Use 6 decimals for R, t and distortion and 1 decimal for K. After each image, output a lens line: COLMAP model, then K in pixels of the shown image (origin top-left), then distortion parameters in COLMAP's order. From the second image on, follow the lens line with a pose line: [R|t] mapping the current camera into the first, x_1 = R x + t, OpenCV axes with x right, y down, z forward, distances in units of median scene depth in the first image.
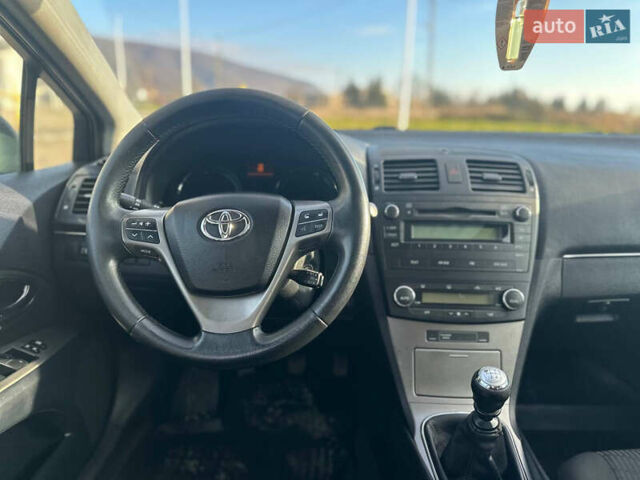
lens RADIAL K [[462.9, 0, 309.6], [0, 462.9, 234.8], [0, 0, 1]] dist [0.041199, -0.068067]
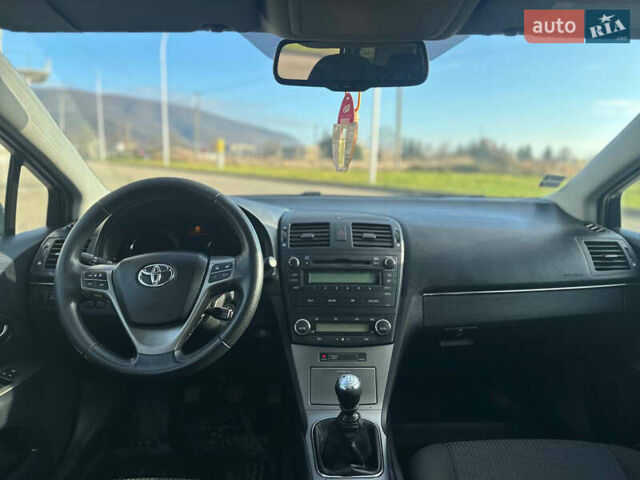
lens RADIAL K [[462.9, 0, 315.1], [0, 462.9, 236.6], [0, 0, 1]] dist [0.041199, -0.068067]
pose [[0.998603, -0.011079, 0.051672, 0.168982], [0.016095, 0.995087, -0.097687, 0.005600], [-0.050335, 0.098382, 0.993875, -0.319740]]
